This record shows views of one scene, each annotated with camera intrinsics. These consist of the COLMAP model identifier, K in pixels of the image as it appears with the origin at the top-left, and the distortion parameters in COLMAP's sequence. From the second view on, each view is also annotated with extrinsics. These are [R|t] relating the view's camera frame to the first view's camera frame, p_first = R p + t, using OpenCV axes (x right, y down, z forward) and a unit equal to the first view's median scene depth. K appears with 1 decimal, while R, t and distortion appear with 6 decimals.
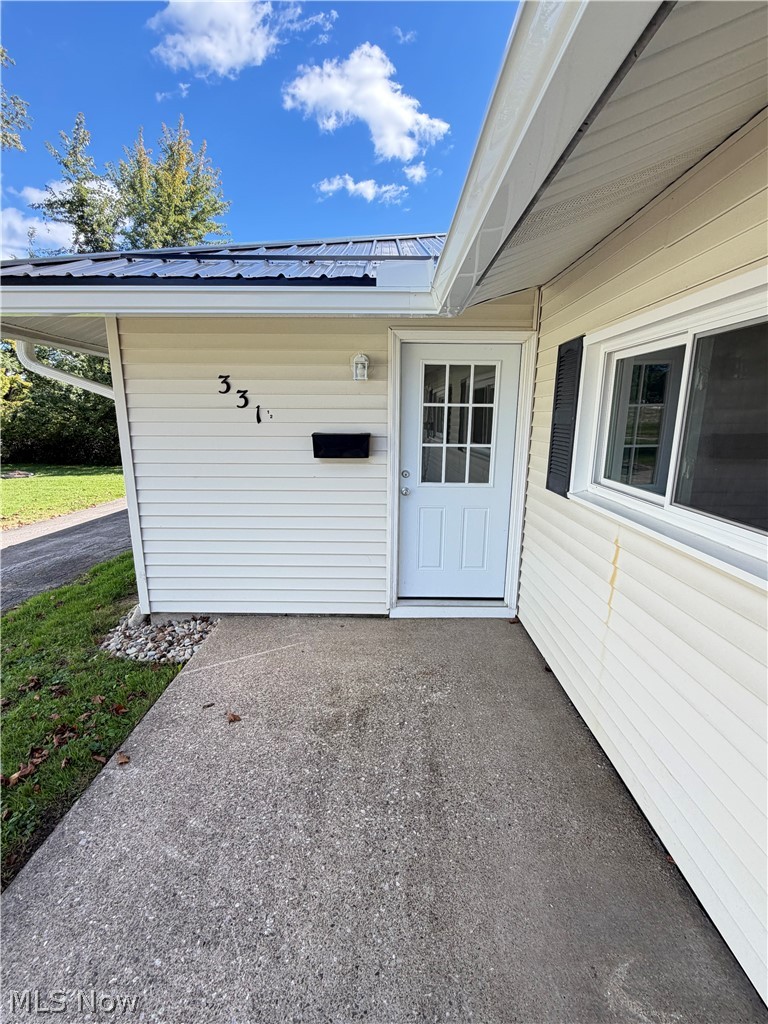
lens RADIAL K [[448.1, 0, 383.4], [0, 448.1, 512.2], [0, 0, 1]] dist [-0.000092, -0.000005]
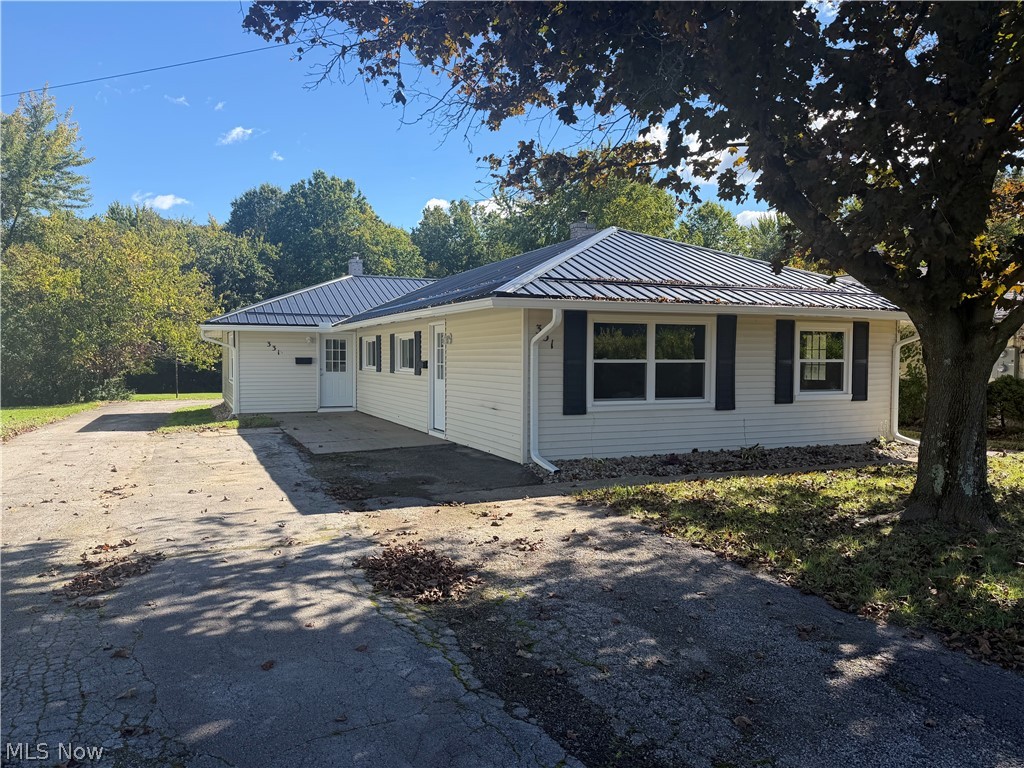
lens RADIAL K [[718.7, 0, 512.6], [0, 718.7, 384.1], [0, 0, 1]] dist [0.001435, 0.000071]
pose [[0.906311, -0.019209, 0.422174, -0.997971], [0.093361, 0.983386, -0.155680, 1.073140], [-0.412170, 0.180509, 0.893047, -4.738096]]
